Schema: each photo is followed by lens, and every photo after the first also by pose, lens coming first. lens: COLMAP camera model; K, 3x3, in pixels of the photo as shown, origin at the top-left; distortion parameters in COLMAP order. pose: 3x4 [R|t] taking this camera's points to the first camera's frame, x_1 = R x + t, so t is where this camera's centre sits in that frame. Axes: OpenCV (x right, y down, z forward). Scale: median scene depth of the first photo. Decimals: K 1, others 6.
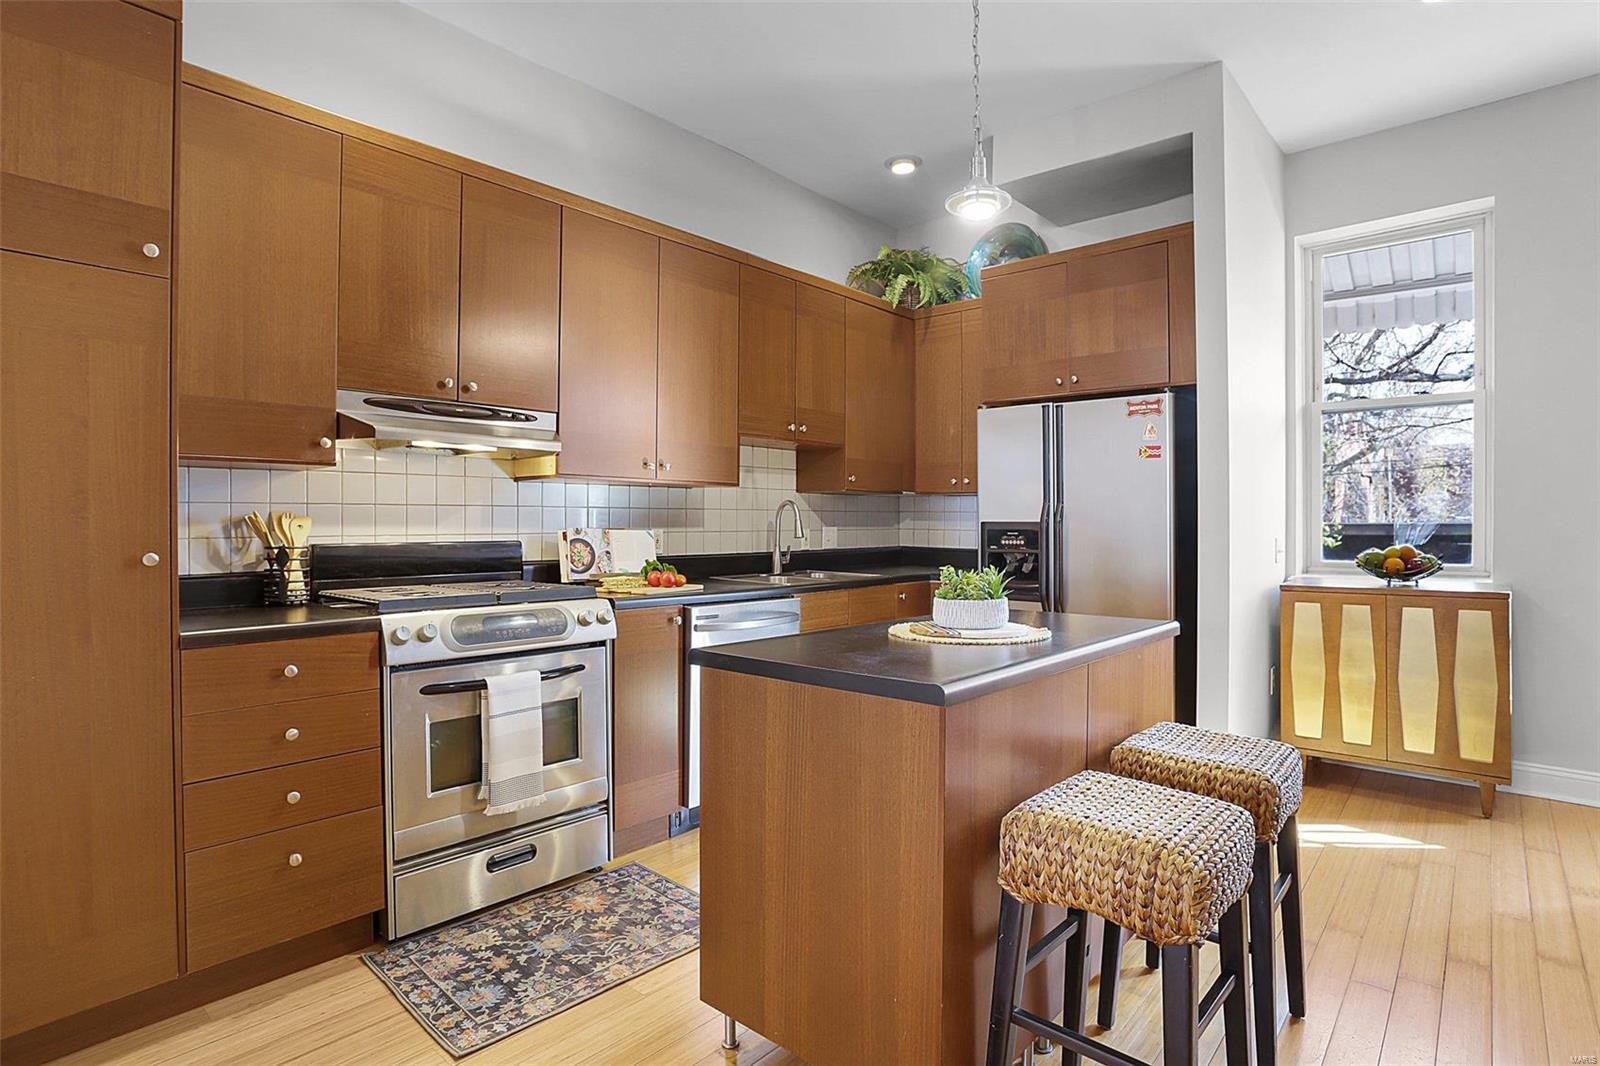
lens RADIAL K [[840.8, 0, 791.4], [0, 840.8, 523.8], [0, 0, 1]] dist [-0.054779, 0.001561]
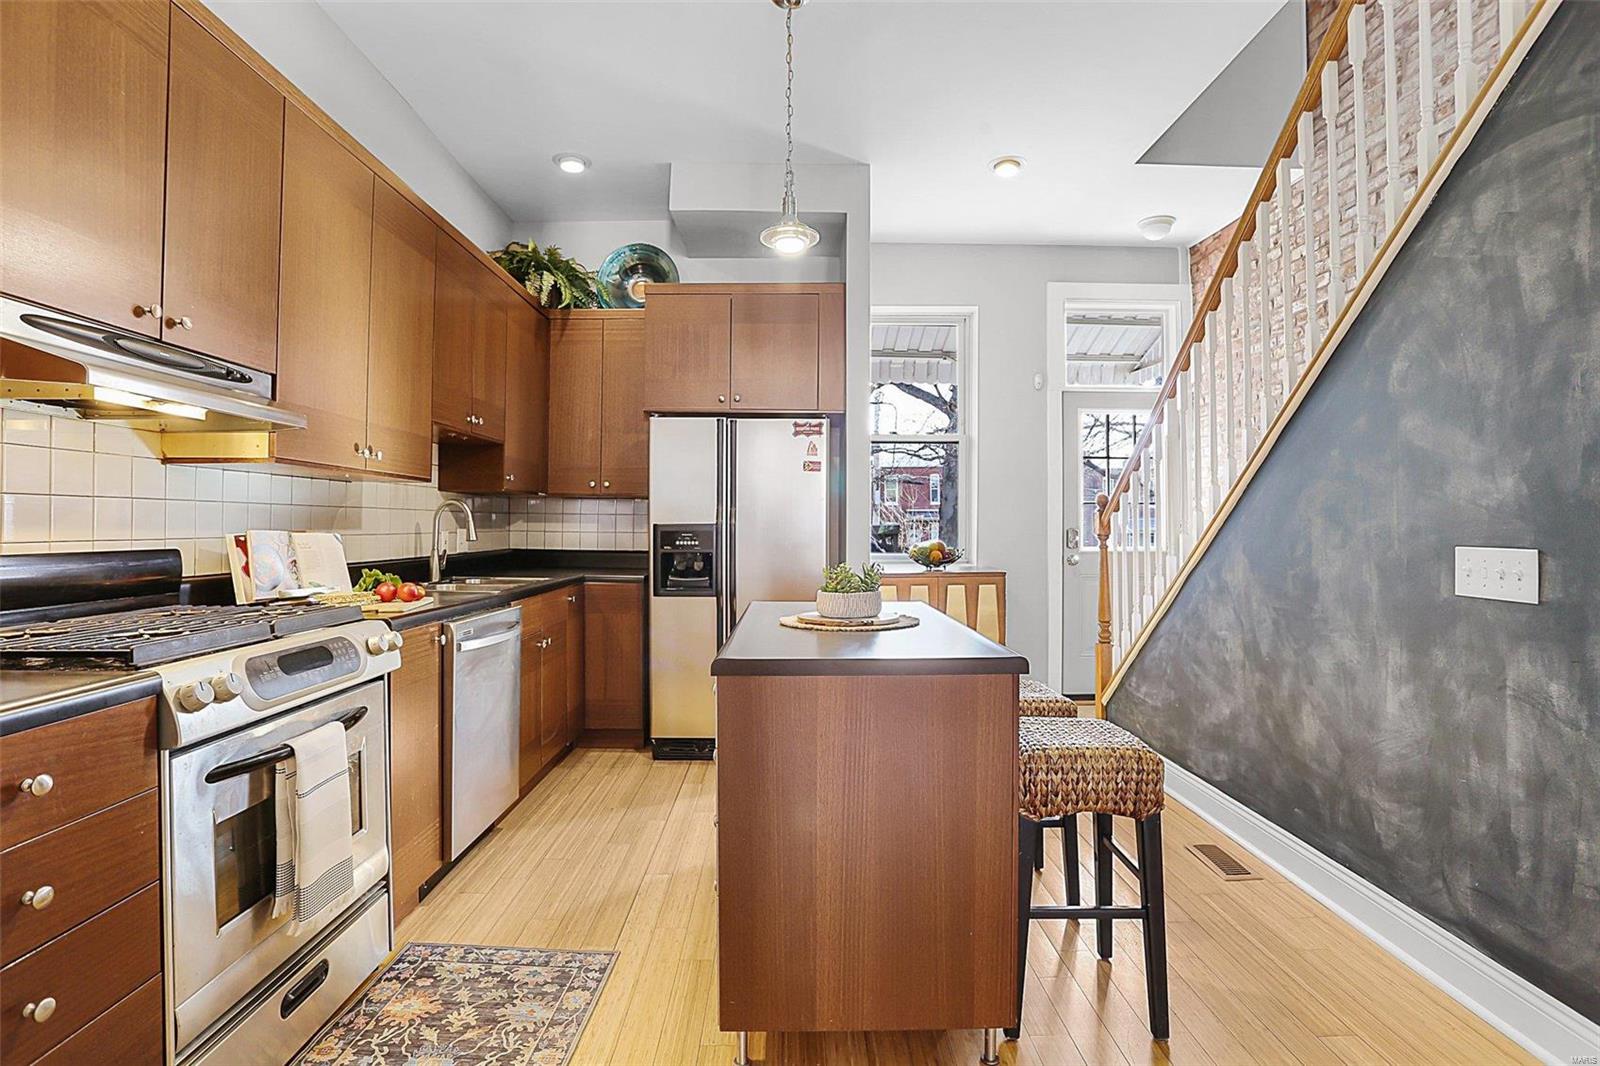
lens RADIAL K [[791.7, 0, 802.6], [0, 791.7, 524.8], [0, 0, 1]] dist [-0.053874, 0.016024]
pose [[0.732466, 0.001666, 0.680801, -0.372127], [0.000475, 0.999996, -0.002959, 0.002281], [-0.680803, 0.002491, 0.732462, 0.168035]]
